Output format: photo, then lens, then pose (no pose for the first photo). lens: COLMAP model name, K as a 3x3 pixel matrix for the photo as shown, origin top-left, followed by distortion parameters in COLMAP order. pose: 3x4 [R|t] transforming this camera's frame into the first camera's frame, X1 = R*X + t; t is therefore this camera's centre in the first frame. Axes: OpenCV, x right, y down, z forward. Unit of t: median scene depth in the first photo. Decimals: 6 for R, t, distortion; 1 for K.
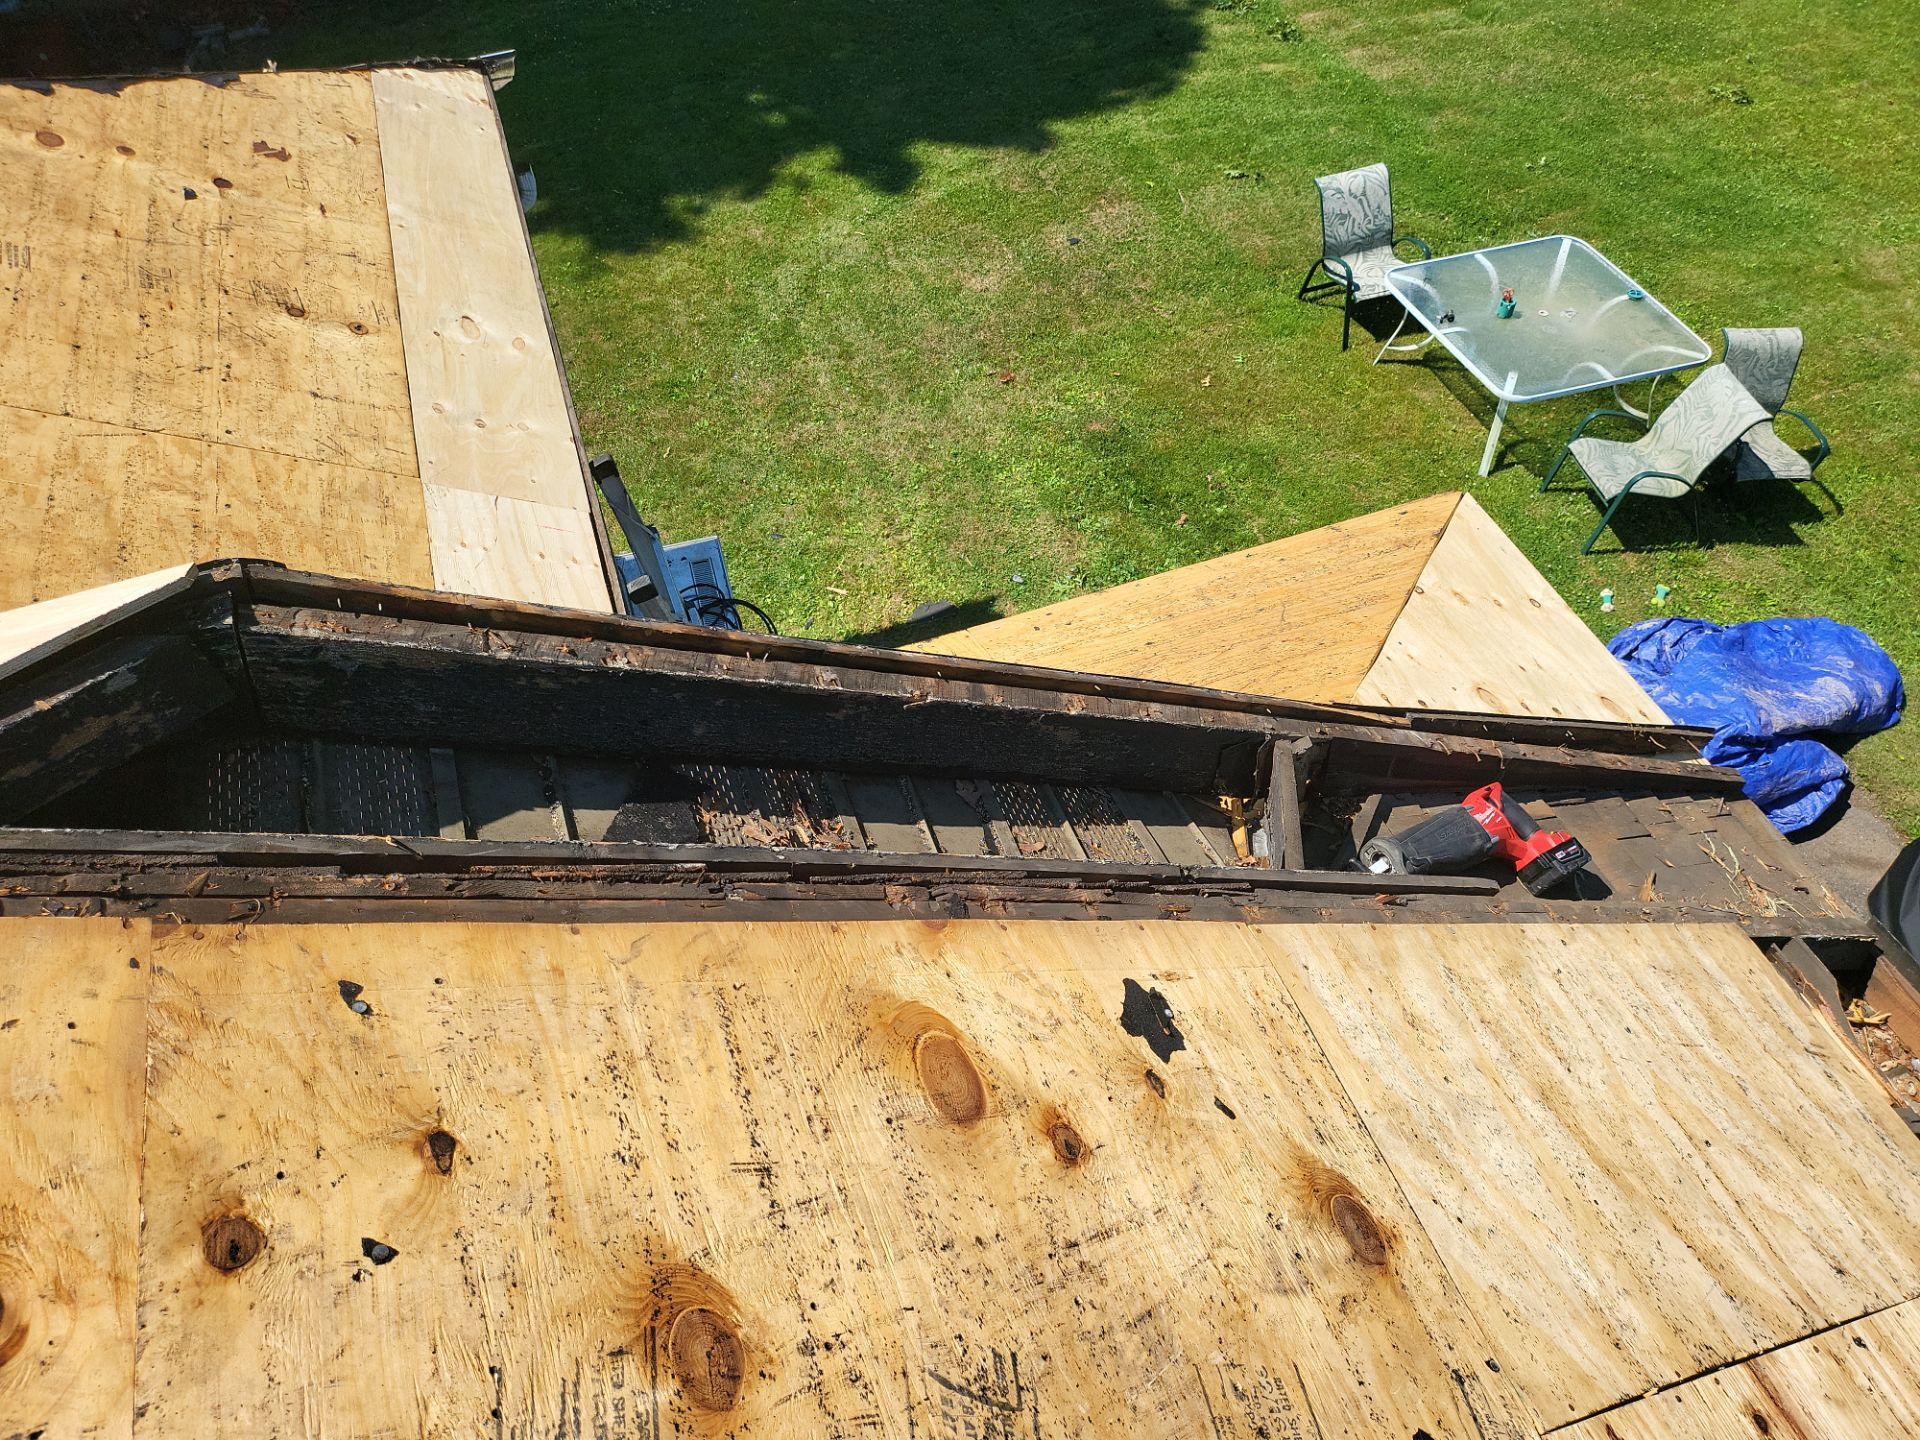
lens RADIAL K [[1337.6, 0, 967.6], [0, 1337.6, 734.0], [0, 0, 1]] dist [0.056567, -0.055810]
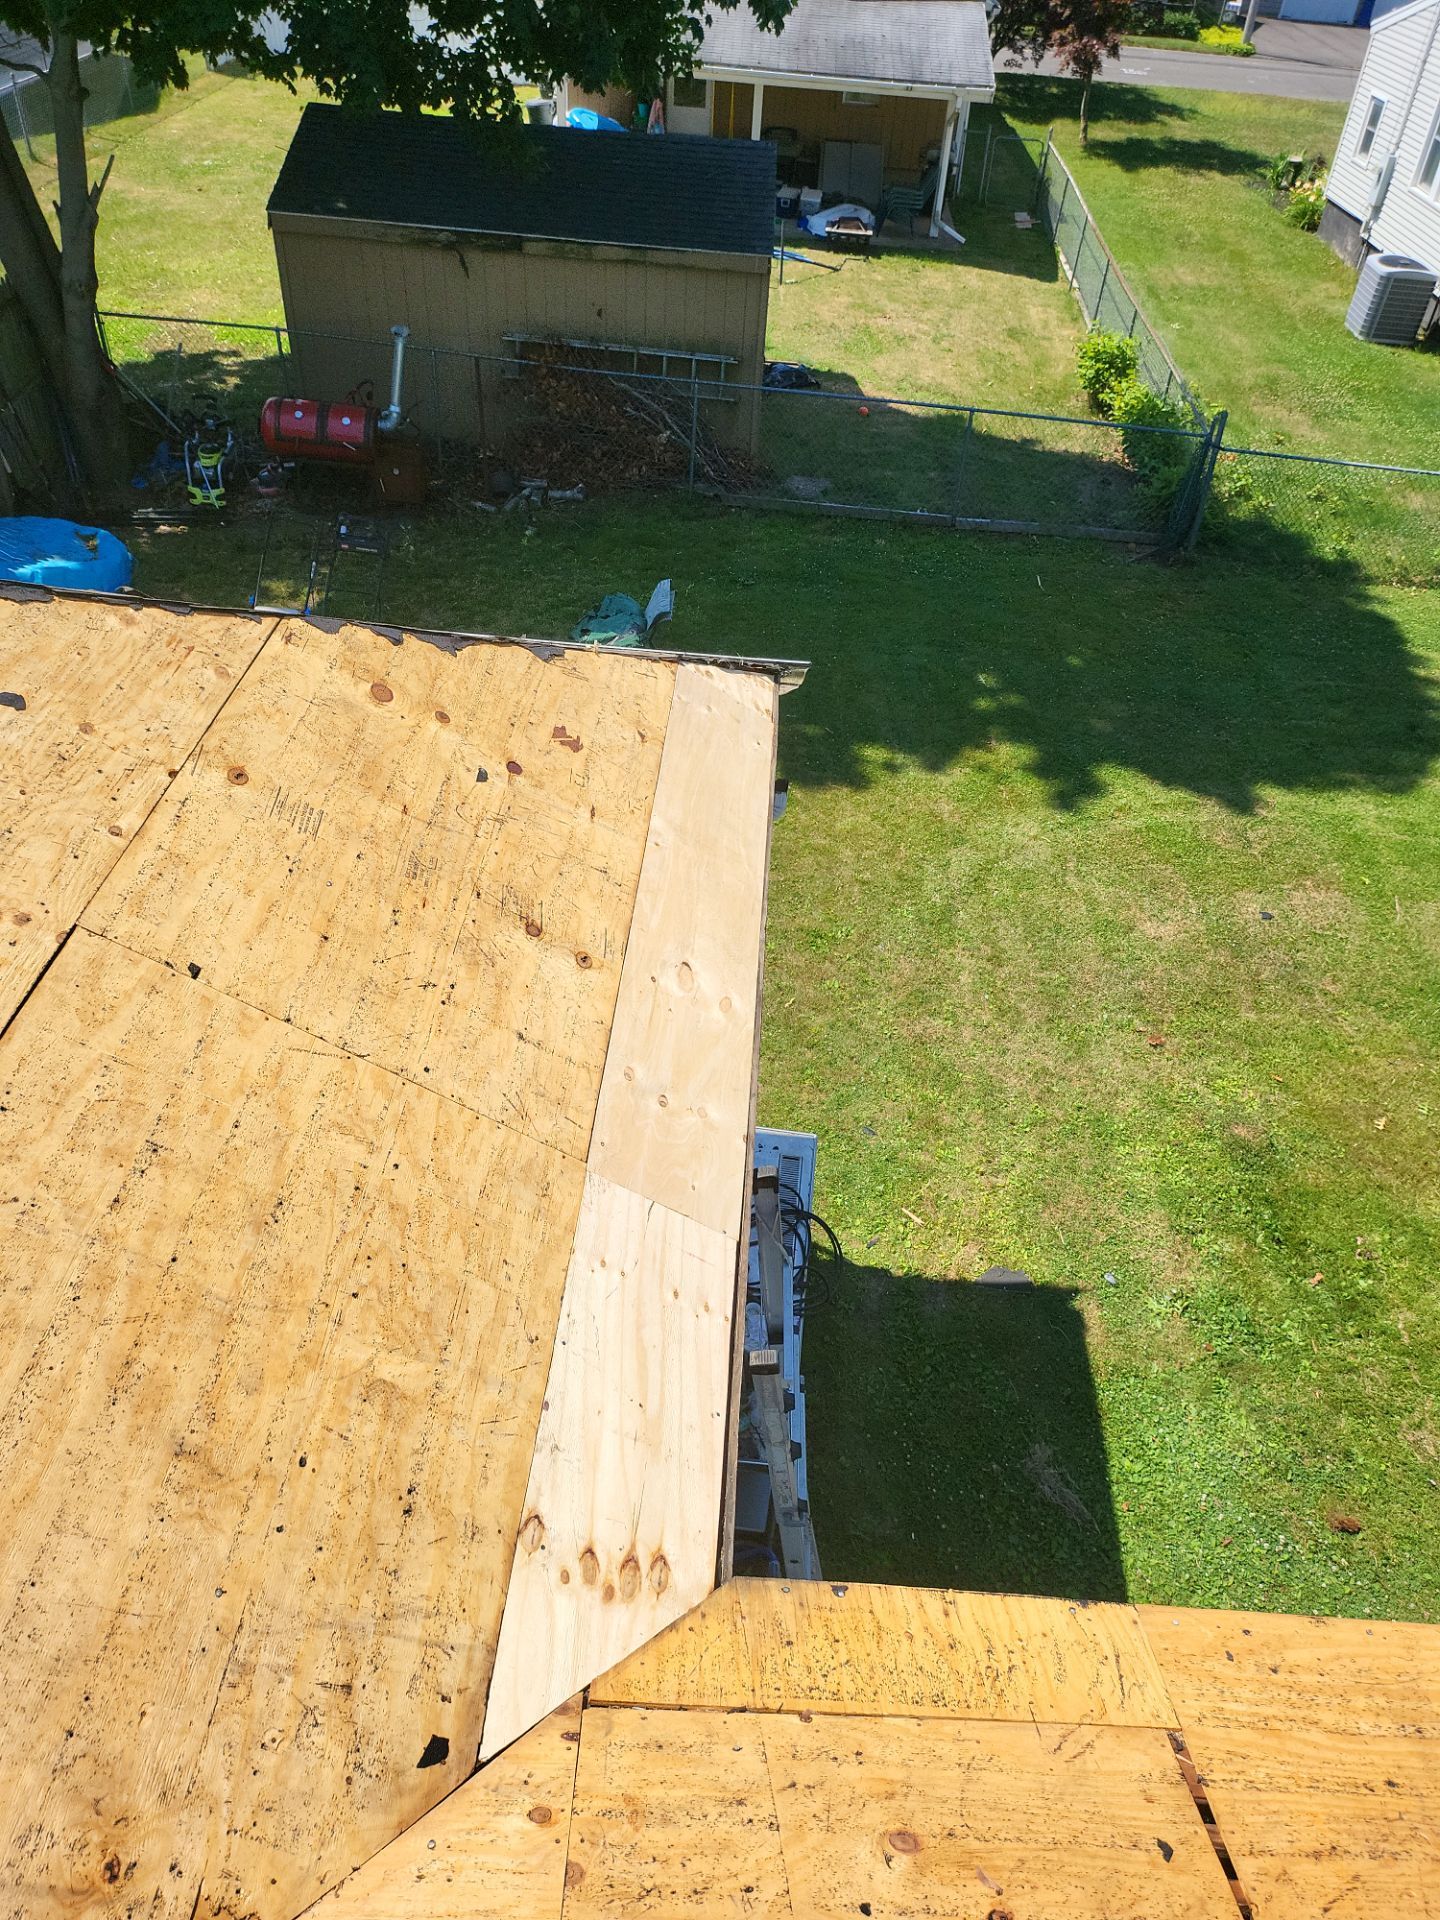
lens RADIAL K [[1377.9, 0, 726.1], [0, 1377.9, 1017.0], [0, 0, 1]] dist [0.059763, -0.078565]
pose [[0.918637, 0.323608, -0.226682, -0.083775], [-0.358785, 0.923520, -0.135584, -0.112285], [0.165469, 0.205882, 0.964486, 0.058135]]
